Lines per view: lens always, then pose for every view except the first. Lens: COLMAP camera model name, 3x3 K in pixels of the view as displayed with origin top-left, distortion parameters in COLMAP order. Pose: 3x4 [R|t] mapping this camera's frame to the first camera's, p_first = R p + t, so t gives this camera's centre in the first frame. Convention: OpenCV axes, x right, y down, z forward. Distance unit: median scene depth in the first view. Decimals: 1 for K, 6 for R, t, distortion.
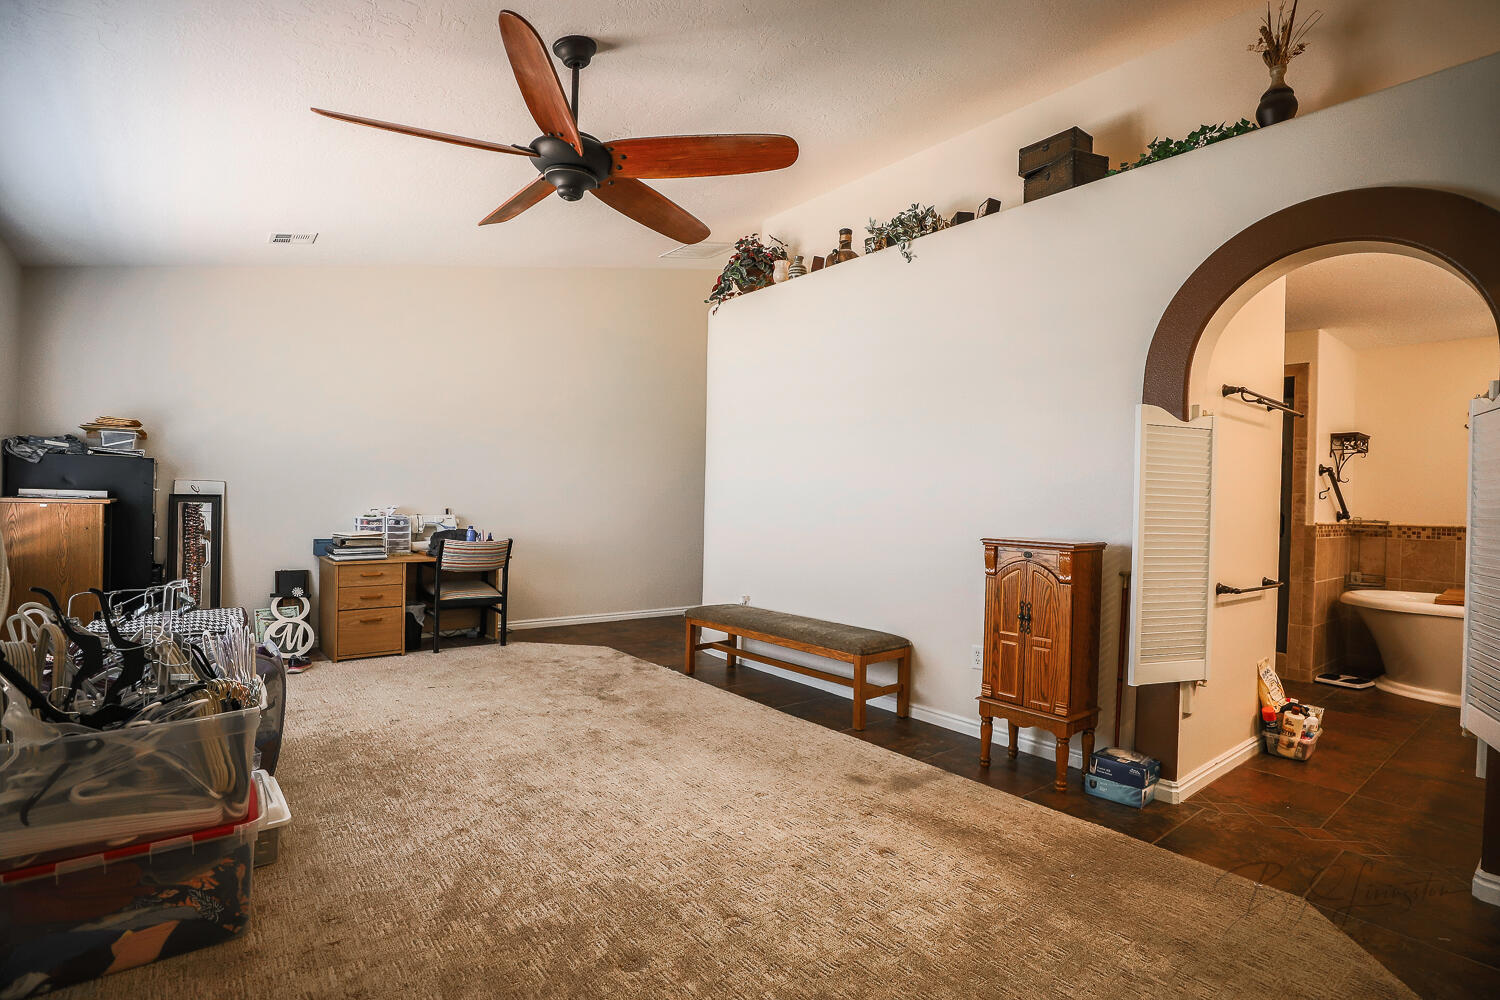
lens RADIAL K [[743.9, 0, 750.0], [0, 743.9, 503.2], [0, 0, 1]] dist [-0.042882, 0.012040]
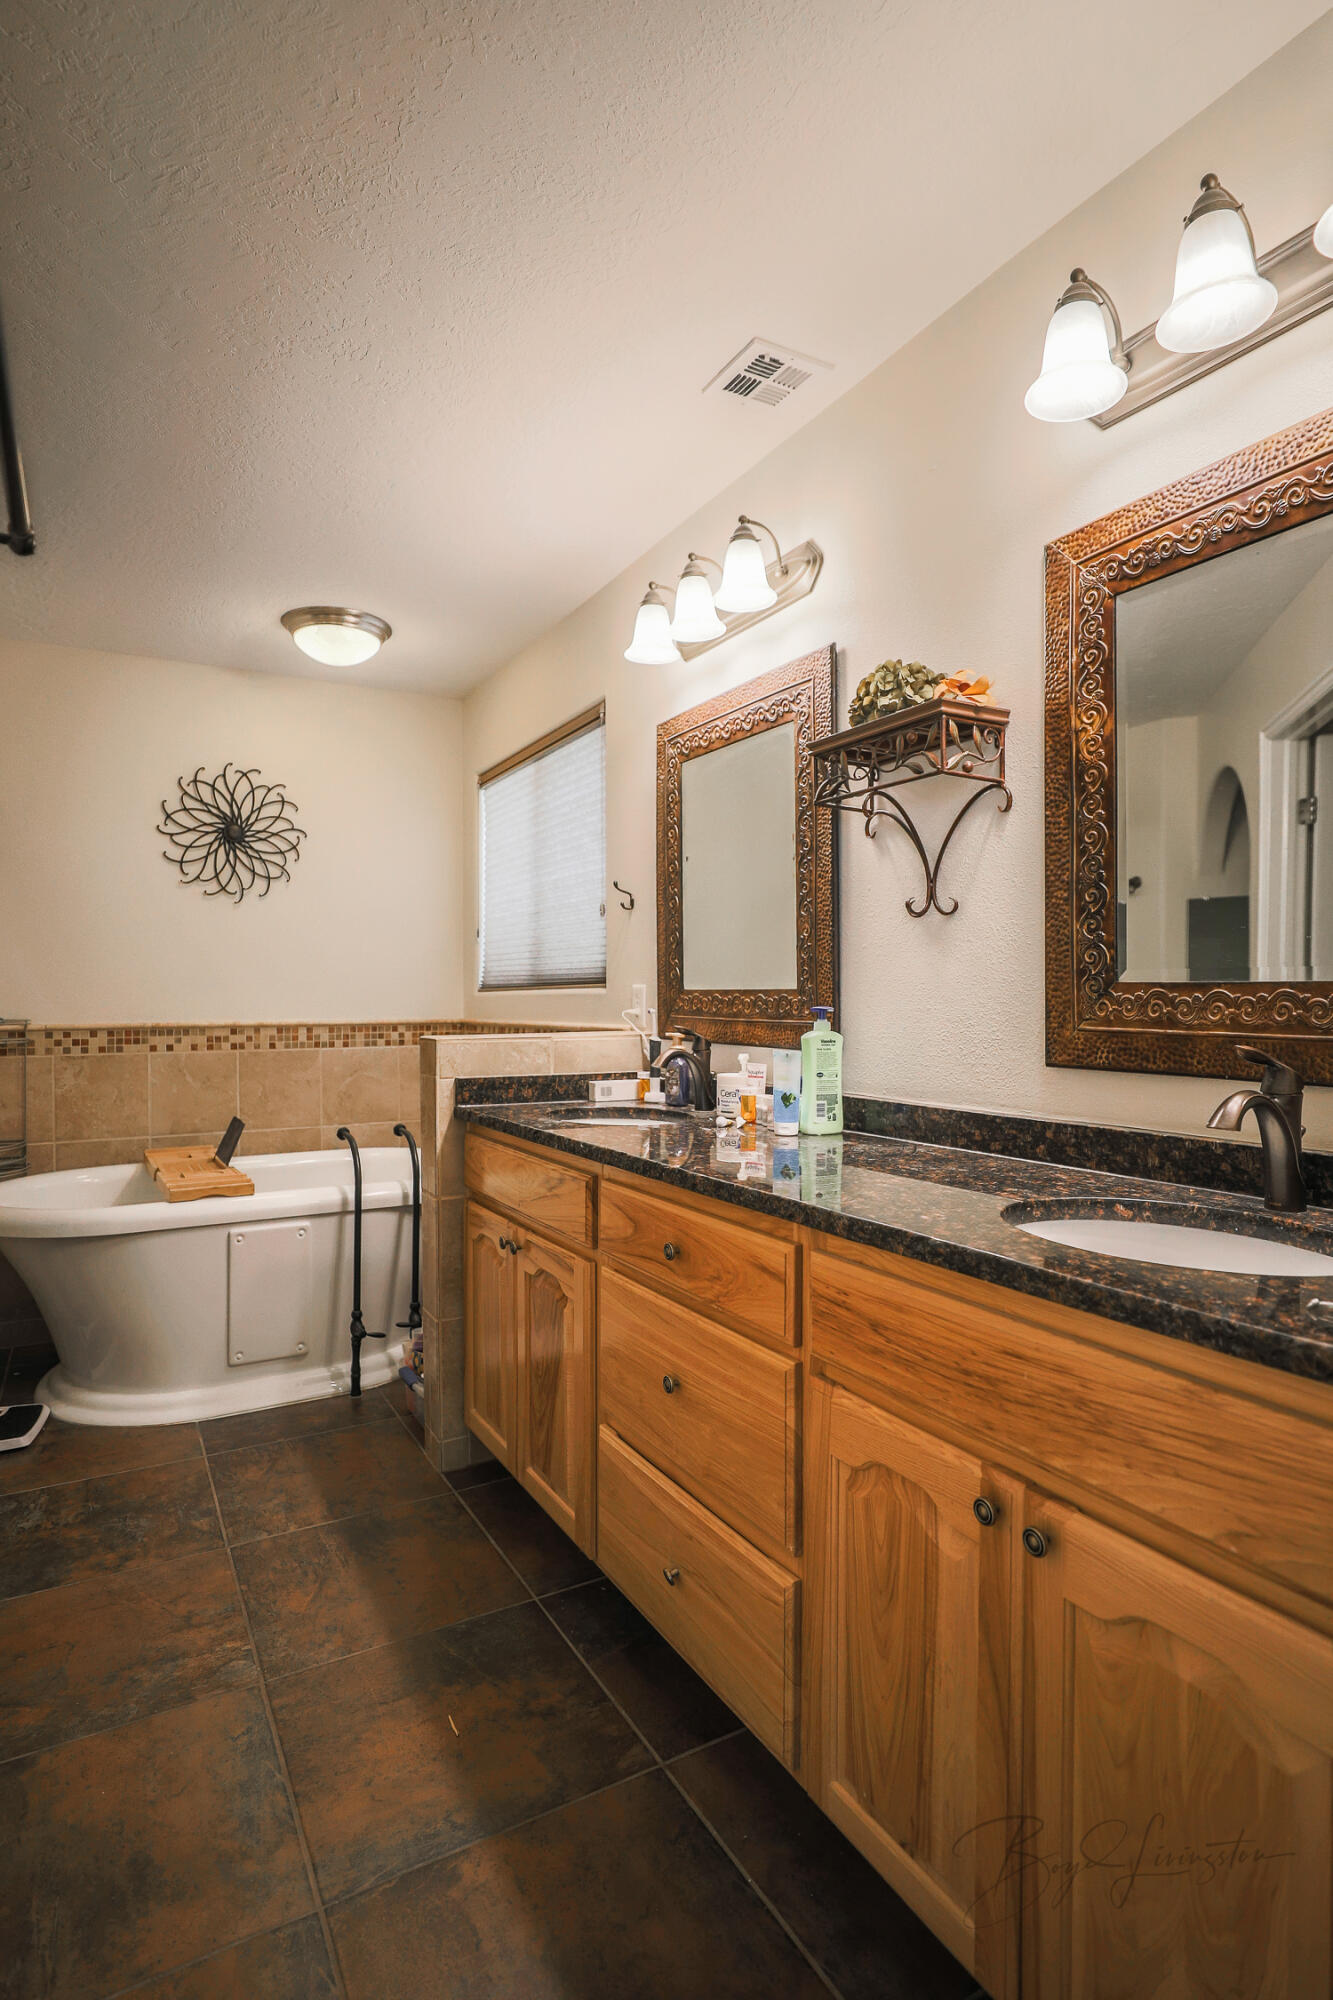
lens RADIAL K [[991.8, 0, 666.5], [0, 991.8, 1000.0], [0, 0, 1]] dist [-0.042882, 0.012040]
pose [[0.156775, -0.021952, 0.987390, 0.339899], [0.014816, 0.999693, 0.019874, 0.005903], [-0.987523, 0.011513, 0.157052, 0.511141]]
